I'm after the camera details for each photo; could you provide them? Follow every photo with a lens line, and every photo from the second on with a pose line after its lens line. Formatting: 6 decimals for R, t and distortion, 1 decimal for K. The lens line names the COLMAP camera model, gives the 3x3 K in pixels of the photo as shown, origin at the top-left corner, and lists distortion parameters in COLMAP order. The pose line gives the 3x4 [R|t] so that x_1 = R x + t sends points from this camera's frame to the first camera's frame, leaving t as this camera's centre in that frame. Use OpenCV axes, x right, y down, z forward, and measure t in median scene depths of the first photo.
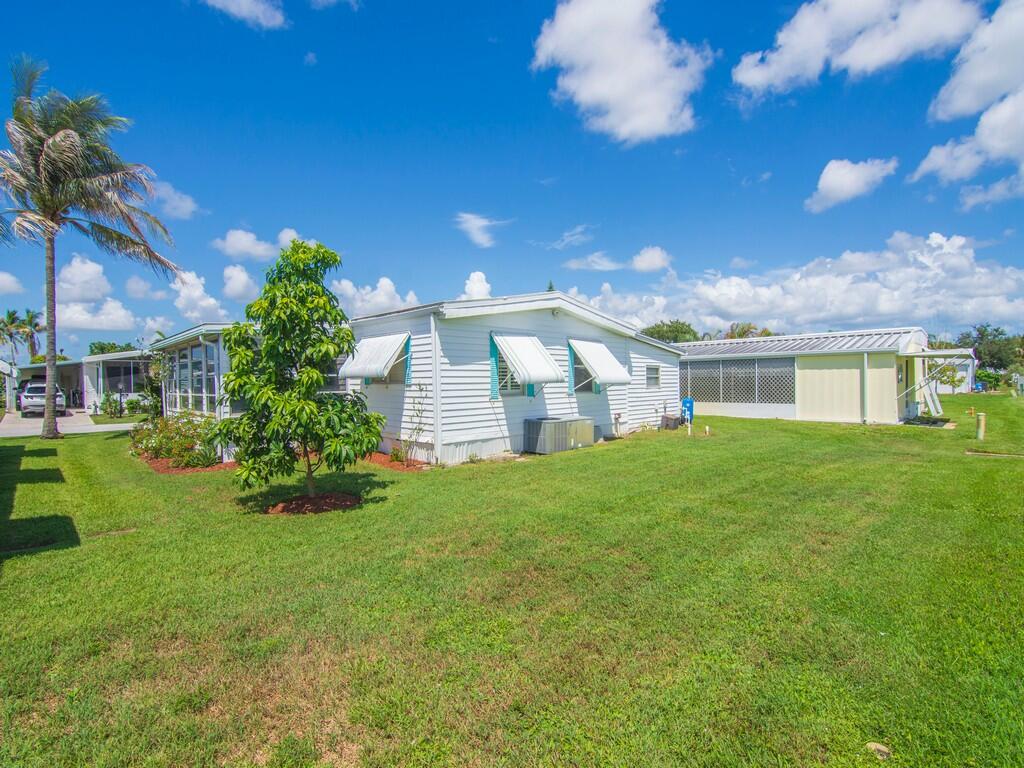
lens RADIAL K [[499.1, 0, 512.0], [0, 499.1, 384.0], [0, 0, 1]] dist [-0.016635, -0.000096]
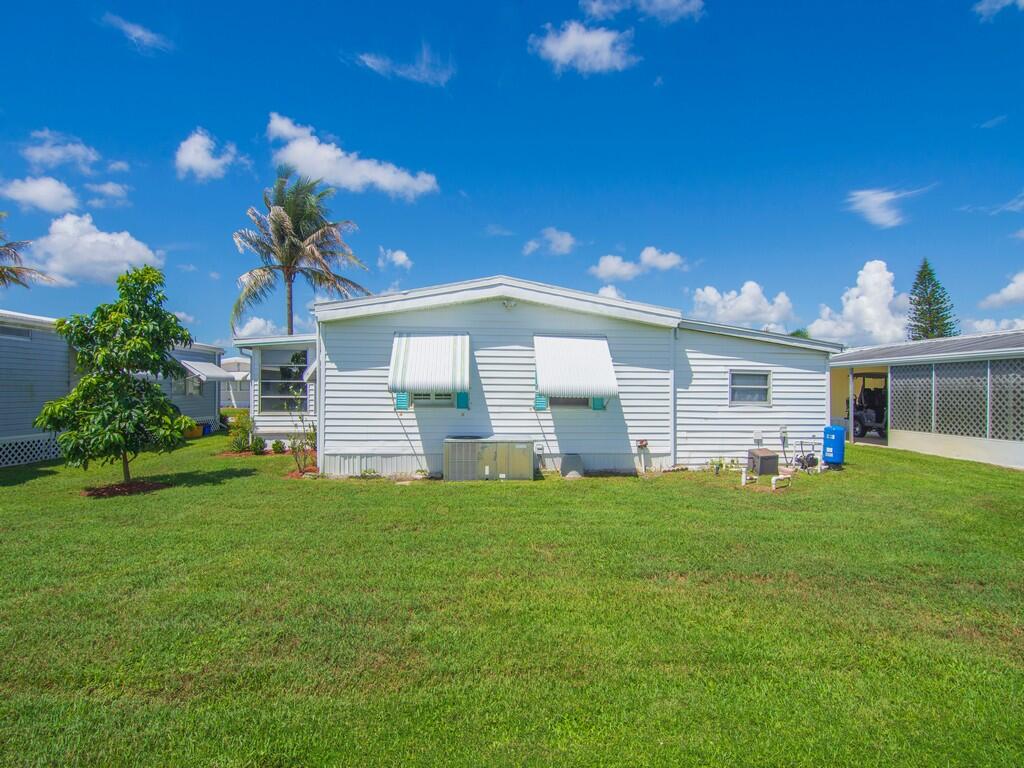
lens RADIAL K [[484.7, 0, 512.0], [0, 484.7, 384.0], [0, 0, 1]] dist [0.016013, 0.000156]
pose [[0.763980, 0.011898, -0.645130, 0.576143], [-0.022112, 0.999725, -0.007748, -0.010432], [0.644861, 0.020184, 0.764033, 0.414172]]
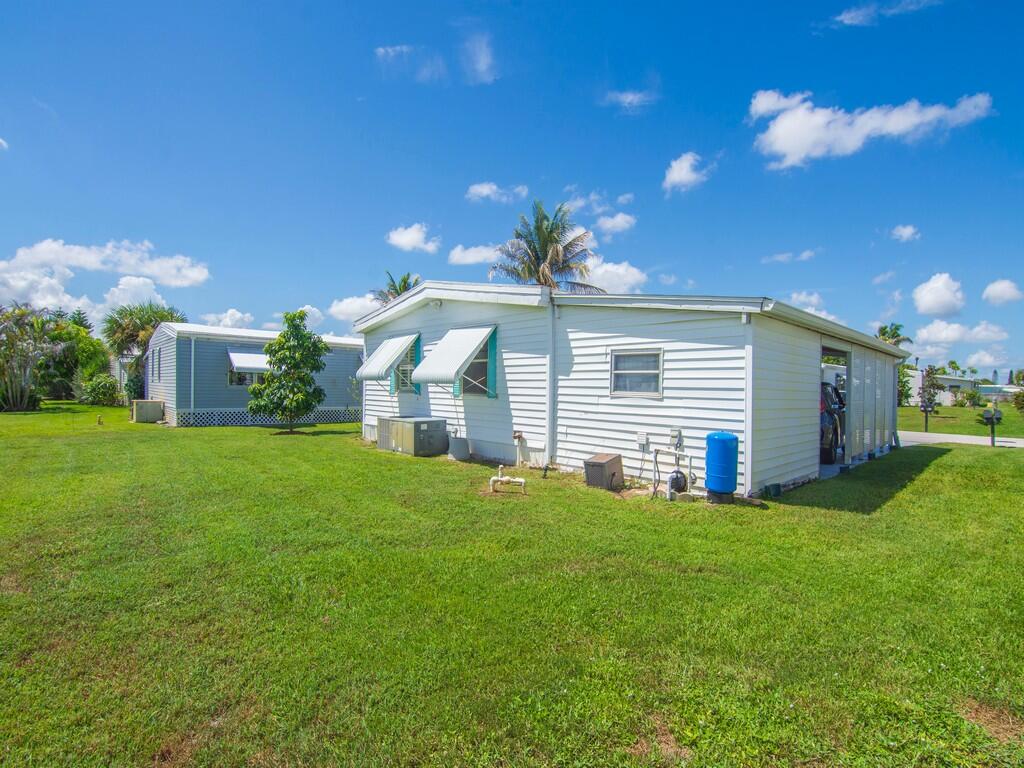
lens RADIAL K [[484.7, 0, 512.0], [0, 484.7, 384.0], [0, 0, 1]] dist [0.016013, 0.000156]
pose [[-0.016355, 0.015000, -0.999754, 0.949571], [-0.014603, 0.999777, 0.015239, -0.012838], [0.999760, 0.014848, -0.016132, 1.129868]]
